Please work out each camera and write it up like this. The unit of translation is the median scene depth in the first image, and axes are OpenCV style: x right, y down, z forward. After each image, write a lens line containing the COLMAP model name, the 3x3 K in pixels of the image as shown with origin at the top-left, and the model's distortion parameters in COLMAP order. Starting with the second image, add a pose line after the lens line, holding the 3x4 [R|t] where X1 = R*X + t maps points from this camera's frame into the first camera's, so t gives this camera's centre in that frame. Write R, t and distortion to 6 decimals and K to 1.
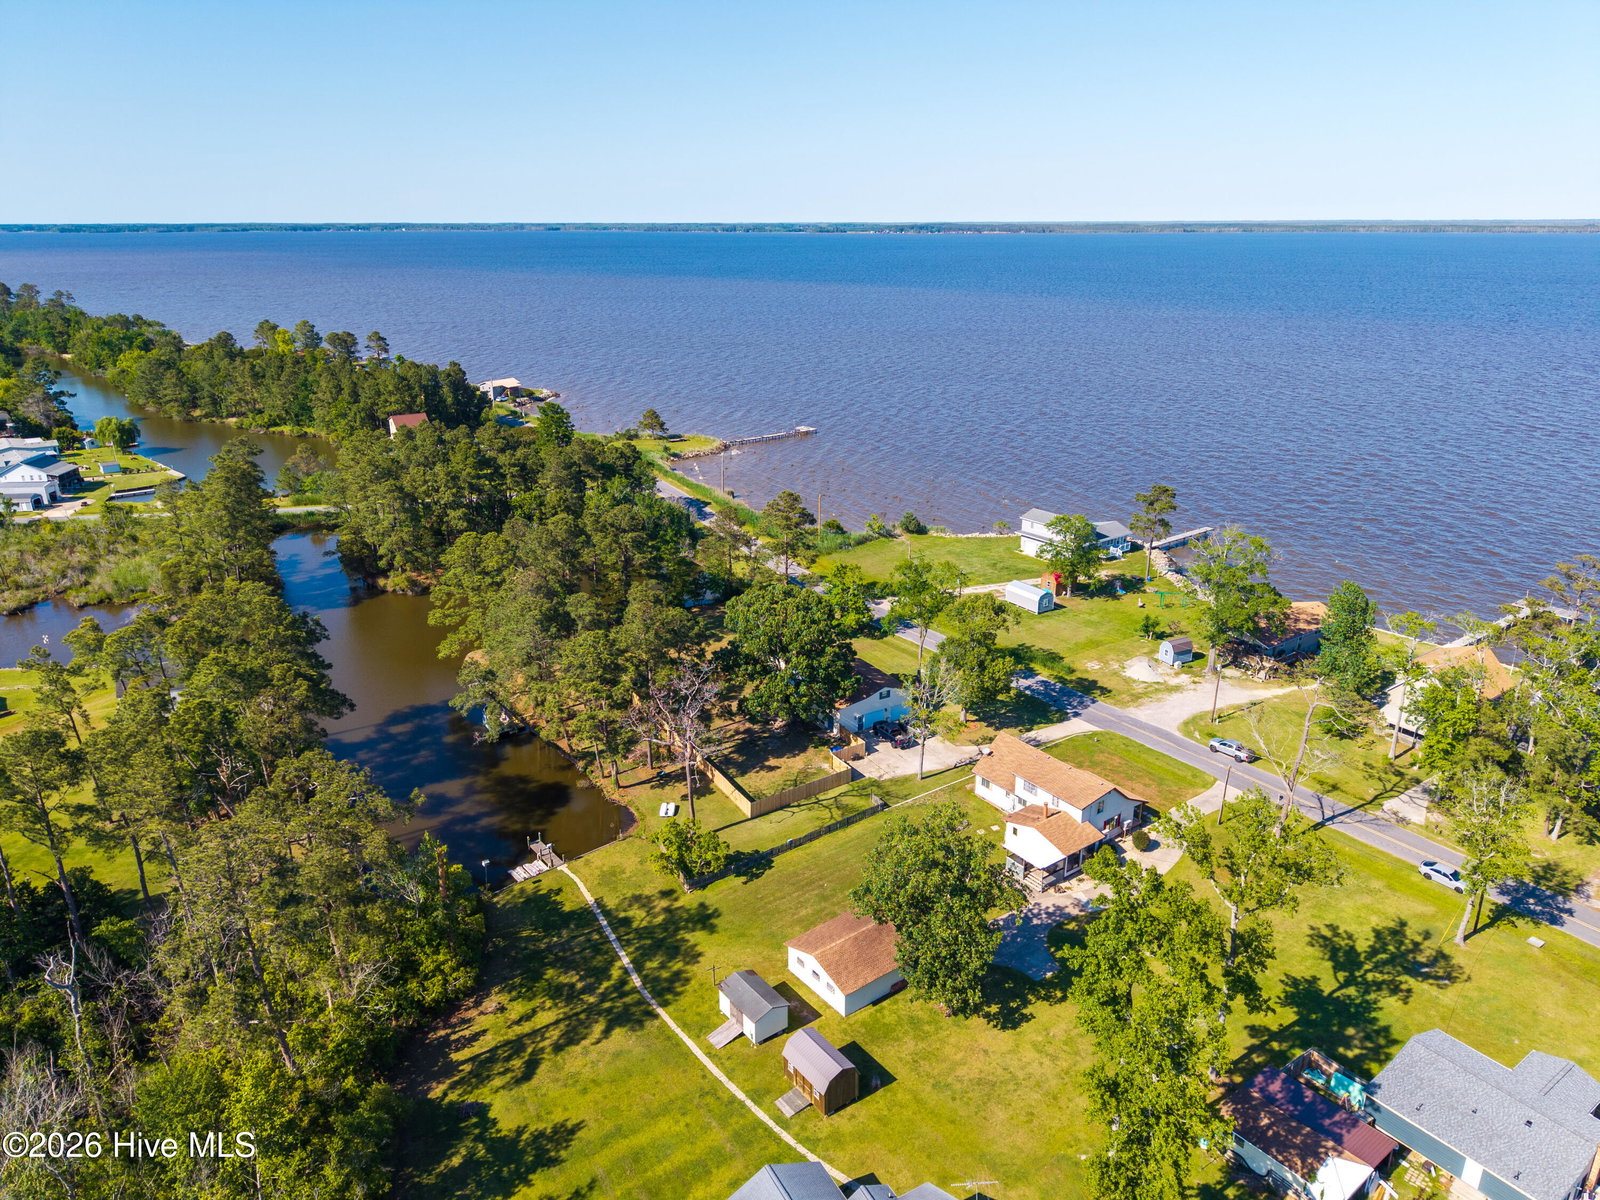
lens RADIAL K [[1070.2, 0, 800.0], [0, 1070.2, 600.0], [0, 0, 1]] dist [0.002638, -0.002174]
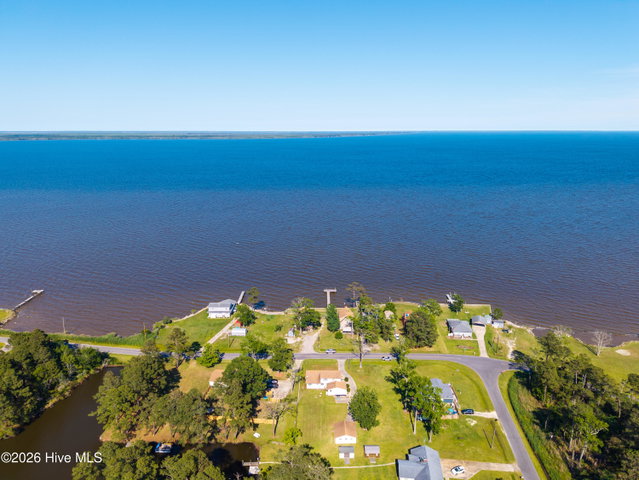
lens RADIAL K [[427.4, 0, 319.5], [0, 427.4, 240.0], [0, 0, 1]] dist [0.002638, -0.002174]
pose [[0.604546, -0.207299, 0.769124, -0.897079], [0.279636, 0.959323, 0.038763, -0.387609], [-0.745874, 0.191641, 0.637924, -0.138746]]
